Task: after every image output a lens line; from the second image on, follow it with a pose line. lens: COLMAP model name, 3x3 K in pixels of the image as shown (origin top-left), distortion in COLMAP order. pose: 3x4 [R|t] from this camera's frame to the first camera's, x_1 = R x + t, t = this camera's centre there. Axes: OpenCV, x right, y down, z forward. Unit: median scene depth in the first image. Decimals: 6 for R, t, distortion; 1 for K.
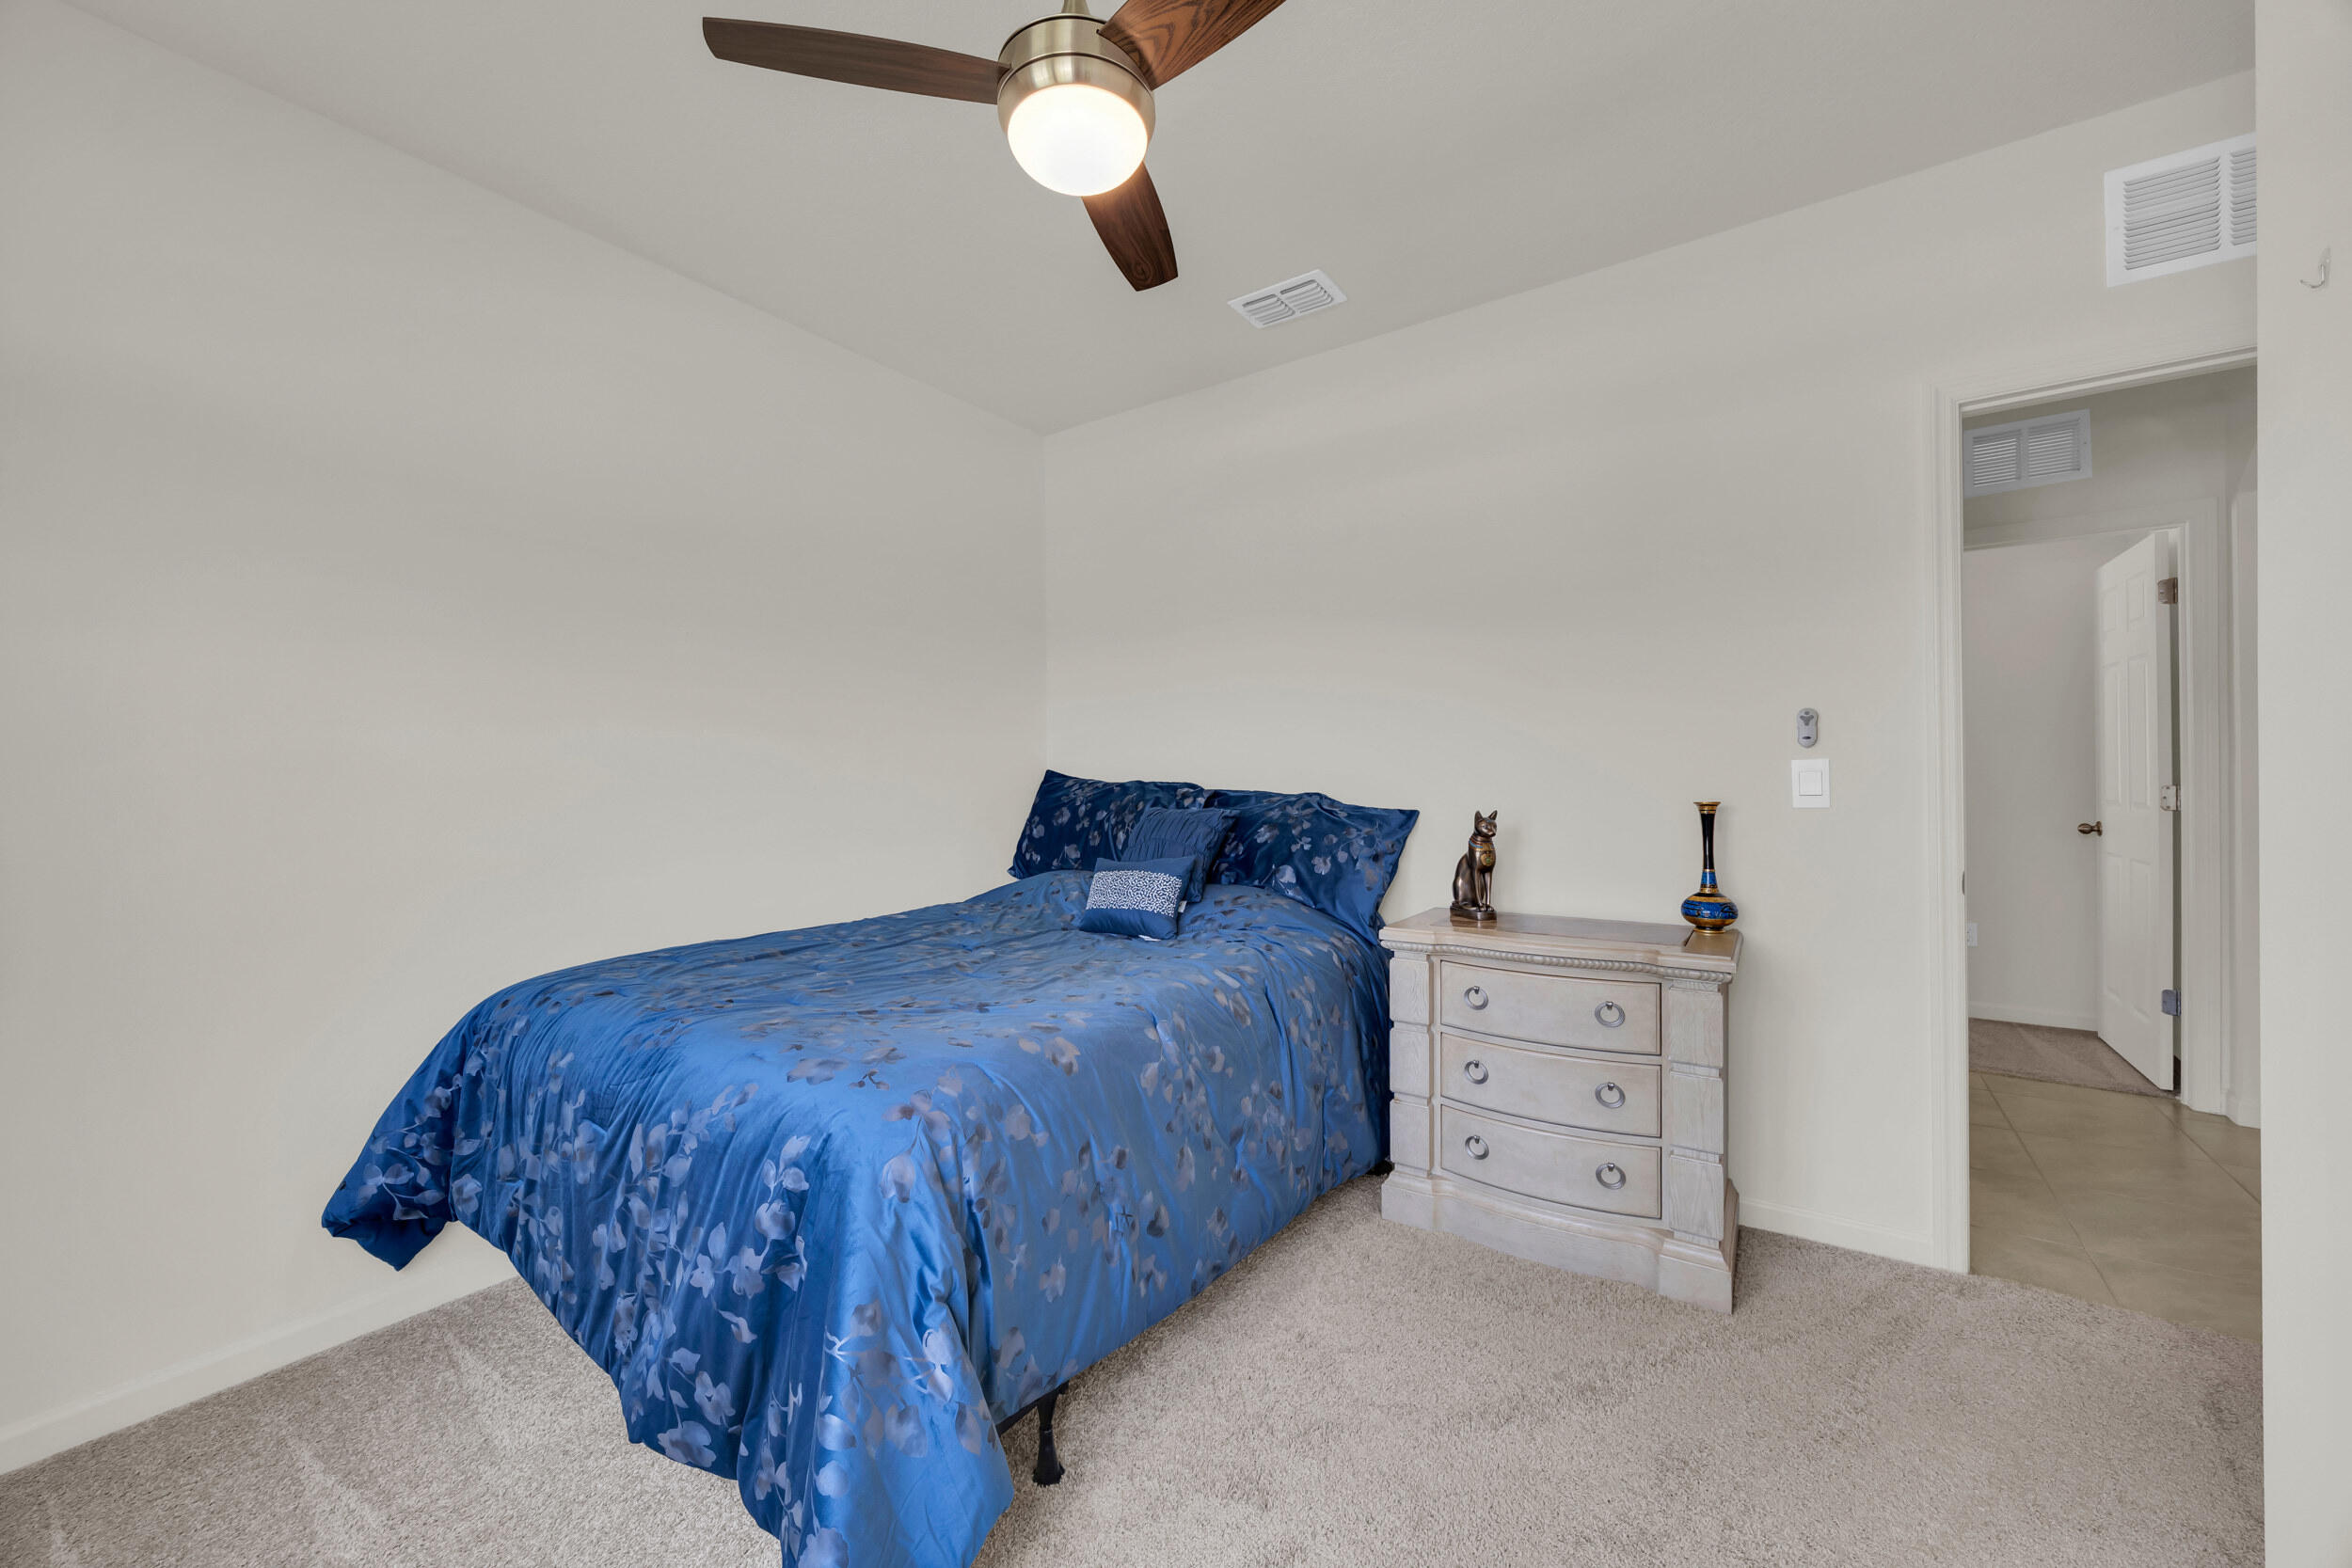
lens RADIAL K [[913.2, 0, 1166.2], [0, 913.2, 782.1], [0, 0, 1]] dist [-0.001070, -0.000413]
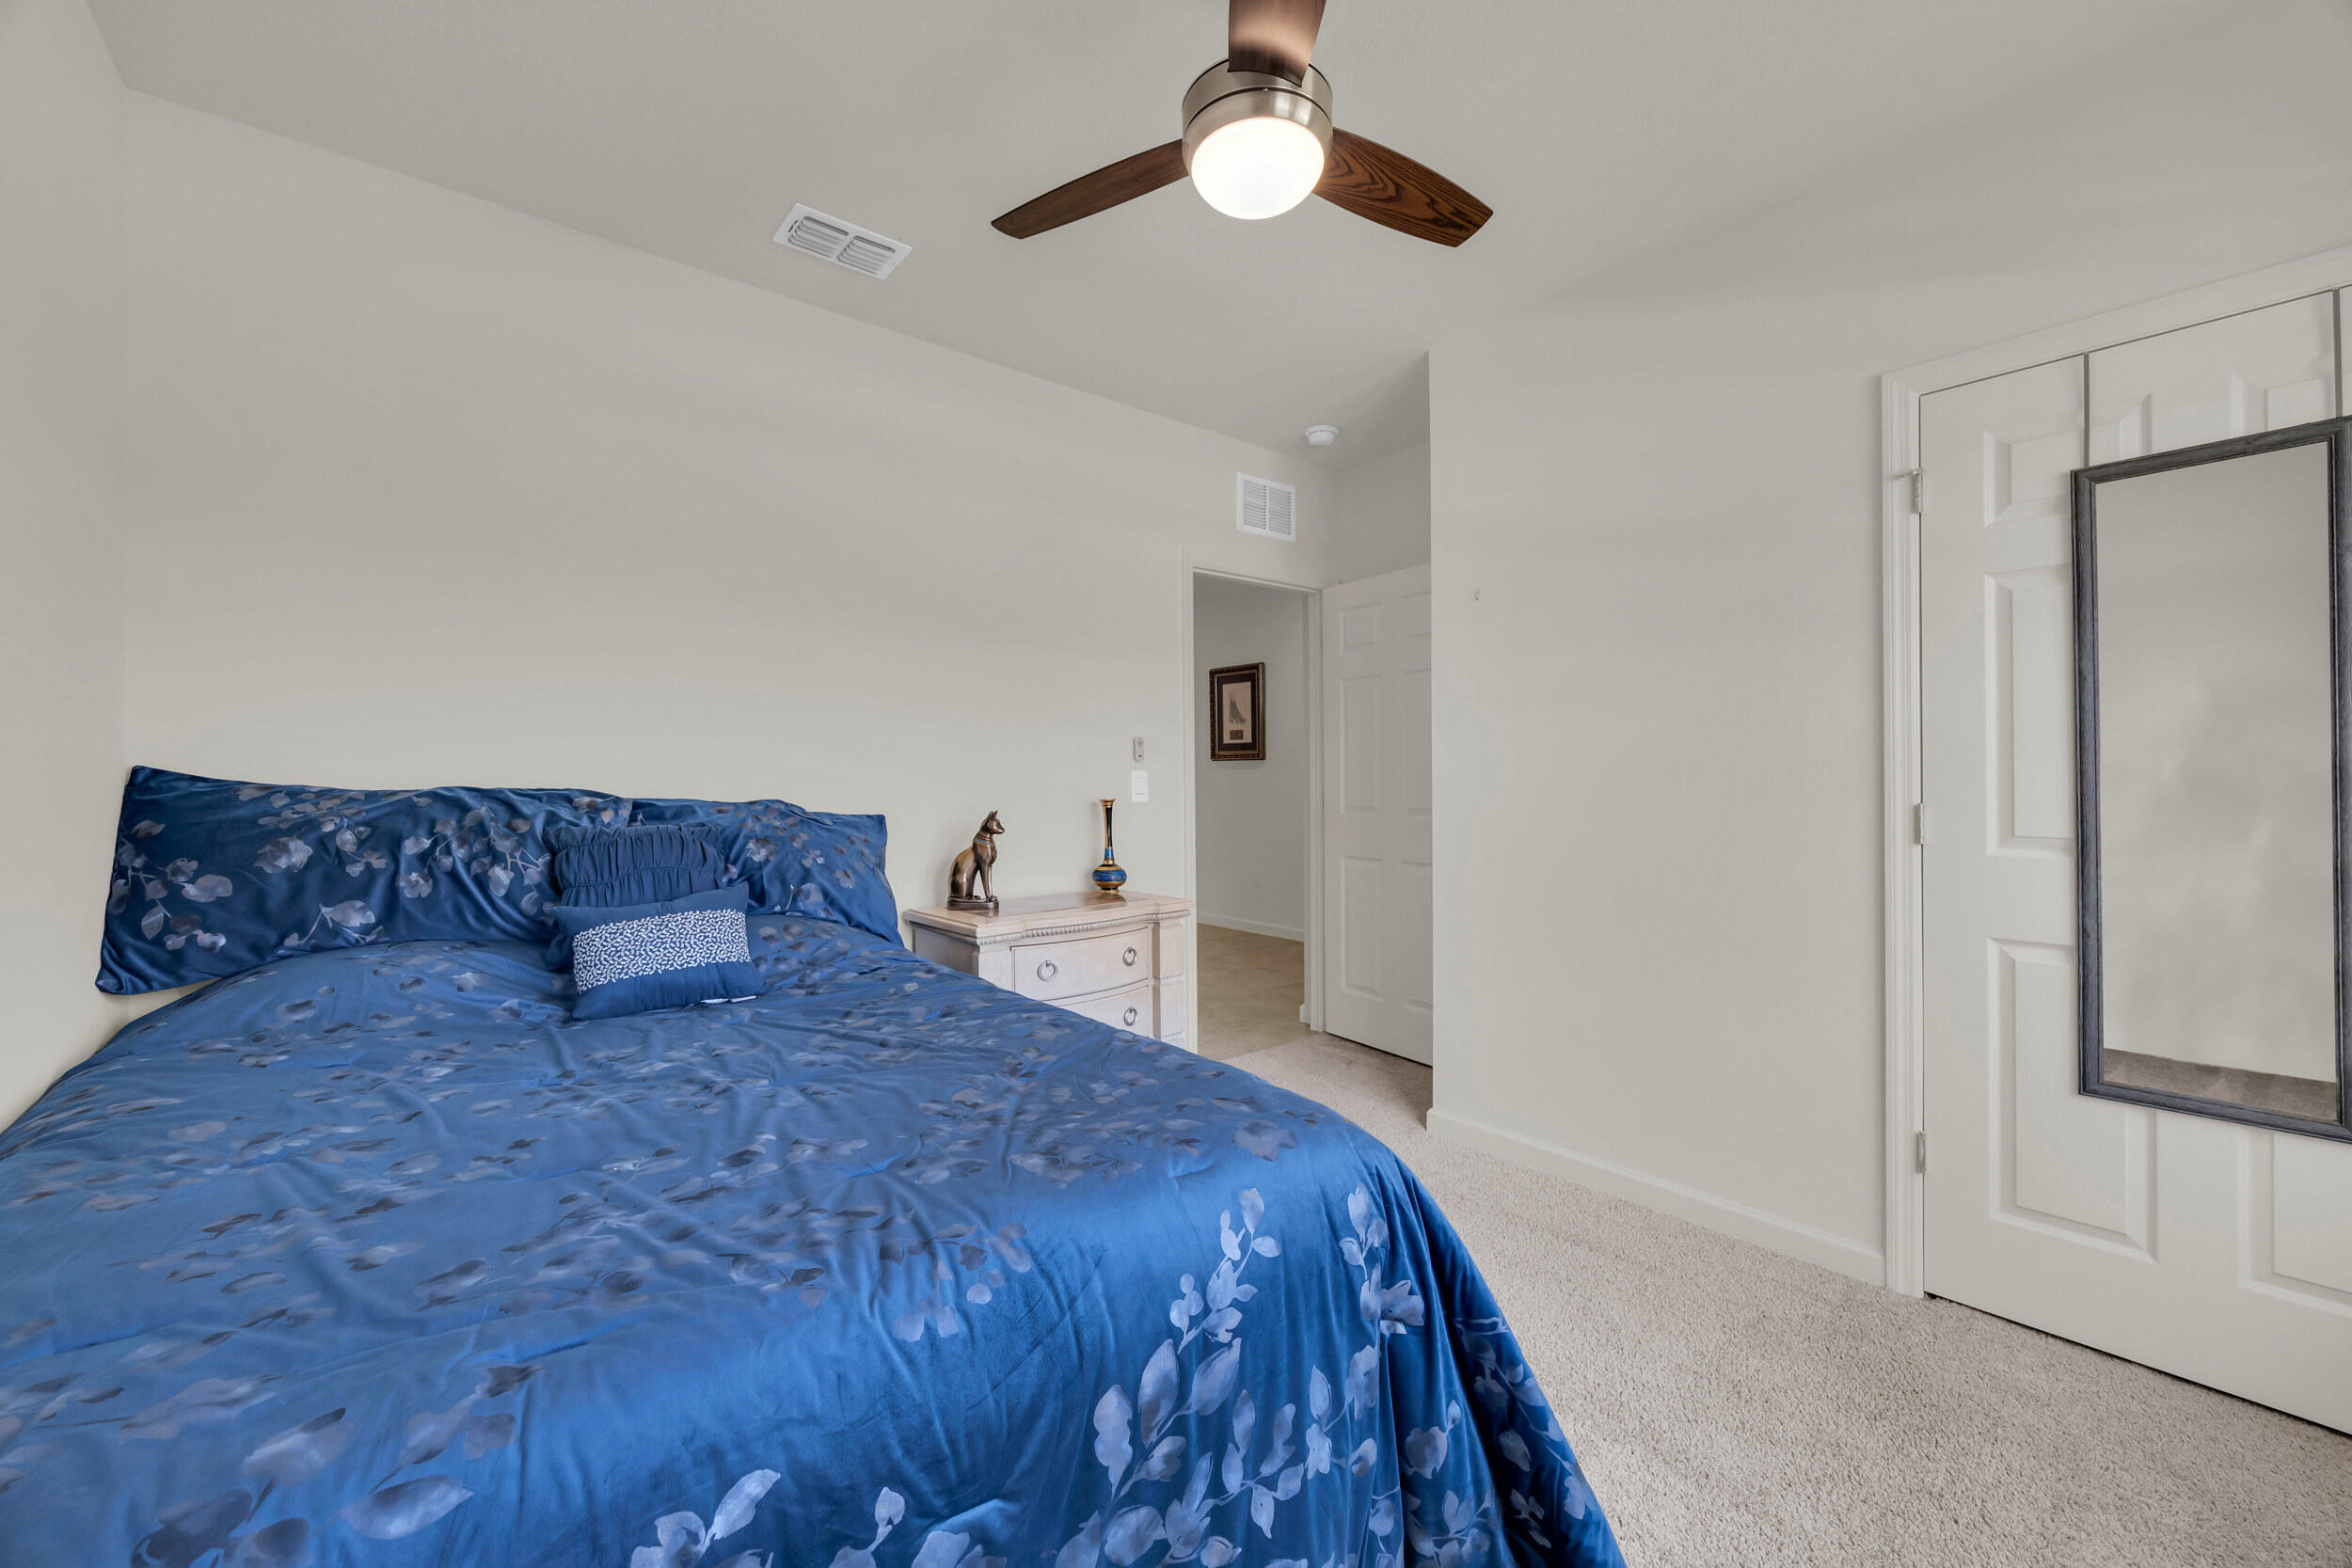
lens RADIAL K [[913.2, 0, 1166.2], [0, 913.2, 782.1], [0, 0, 1]] dist [-0.001070, -0.000413]
pose [[0.256986, 0.002732, 0.966411, -0.684353], [0.007300, 0.999962, -0.004768, 0.002340], [-0.966387, 0.008280, 0.256957, 0.505157]]
